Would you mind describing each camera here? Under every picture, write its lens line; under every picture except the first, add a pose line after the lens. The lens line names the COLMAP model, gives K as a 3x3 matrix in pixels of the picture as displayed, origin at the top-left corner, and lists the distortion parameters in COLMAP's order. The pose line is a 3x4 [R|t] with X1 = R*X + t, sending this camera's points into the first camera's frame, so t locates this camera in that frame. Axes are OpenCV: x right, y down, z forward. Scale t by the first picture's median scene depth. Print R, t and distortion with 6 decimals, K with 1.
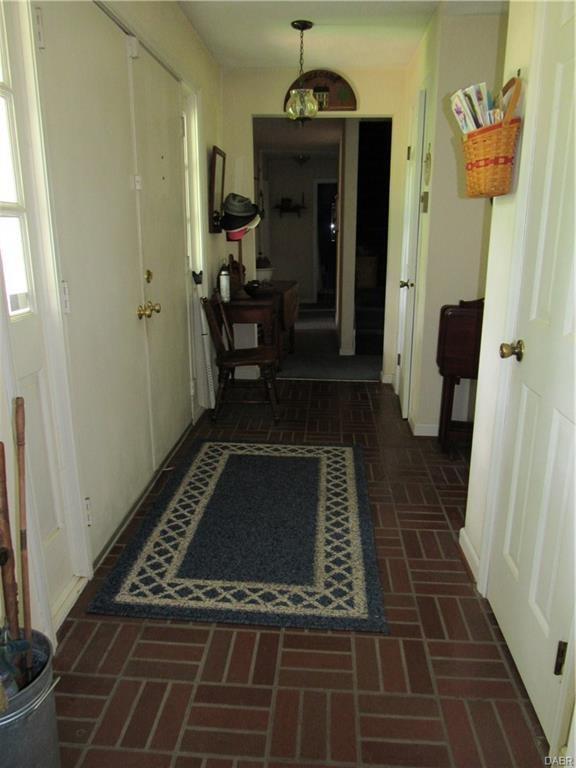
lens RADIAL K [[557.6, 0, 285.9], [0, 557.6, 381.2], [0, 0, 1]] dist [-0.020230, 0.007773]
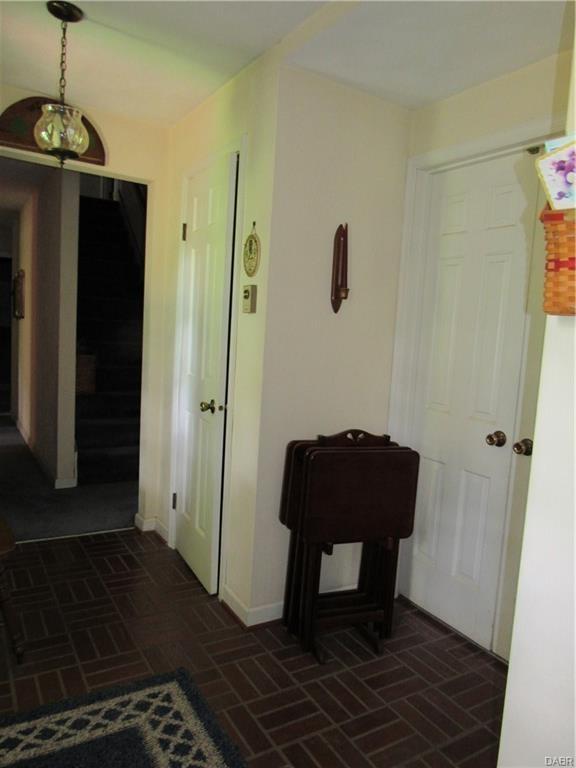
lens RADIAL K [[557.6, 0, 289.7], [0, 557.6, 381.0], [0, 0, 1]] dist [-0.020230, 0.007773]
pose [[0.808870, -0.006611, 0.587950, -0.161315], [0.092829, 0.988832, -0.116591, -0.147477], [-0.580613, 0.148886, 0.800451, 0.470439]]
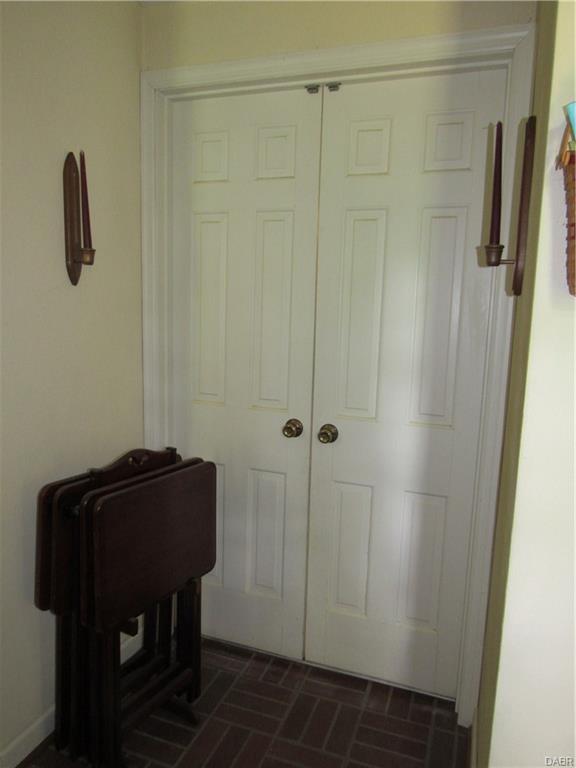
lens RADIAL K [[557.6, 0, 282.1], [0, 557.6, 381.6], [0, 0, 1]] dist [-0.020230, 0.007773]
pose [[0.276819, -0.124129, 0.952871, -0.109930], [0.224218, 0.972593, 0.061561, -0.233631], [-0.934397, 0.196610, 0.297065, 0.745548]]
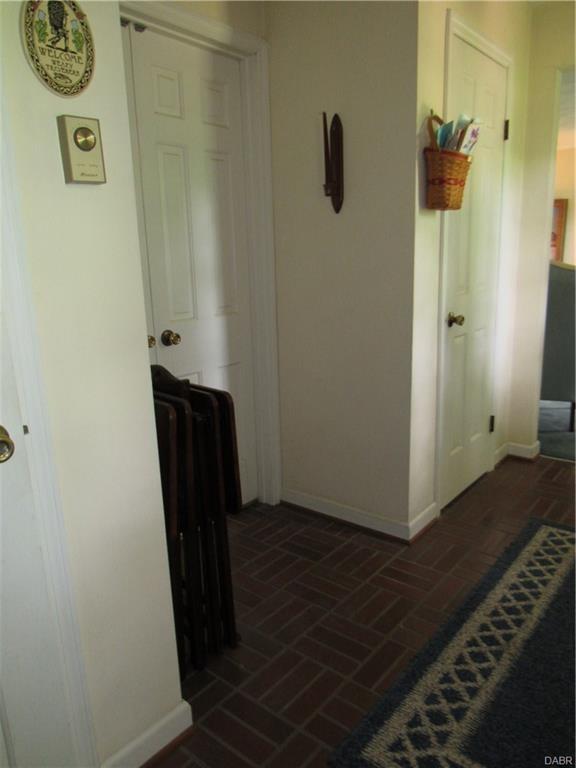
lens RADIAL K [[557.6, 0, 287.8], [0, 557.6, 382.5], [0, 0, 1]] dist [-0.020230, 0.007773]
pose [[-0.815509, -0.095312, 0.570842, -0.053539], [0.188418, 0.888885, 0.417590, -0.366908], [-0.547214, 0.448106, -0.706936, 1.428449]]
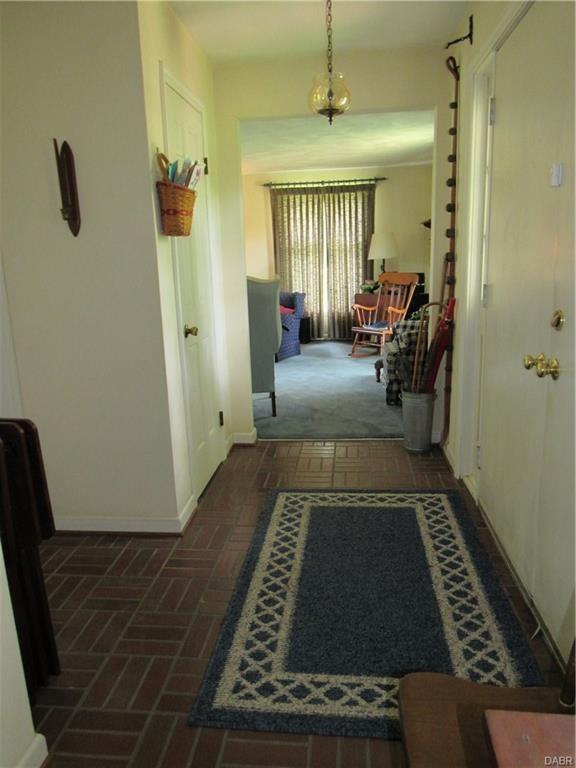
lens RADIAL K [[557.6, 0, 288.9], [0, 557.6, 383.6], [0, 0, 1]] dist [-0.020230, 0.007773]
pose [[-0.998672, 0.031634, 0.040659, 0.029009], [0.047109, 0.880181, 0.472295, -0.419568], [-0.020846, 0.473583, -0.880502, 1.539902]]
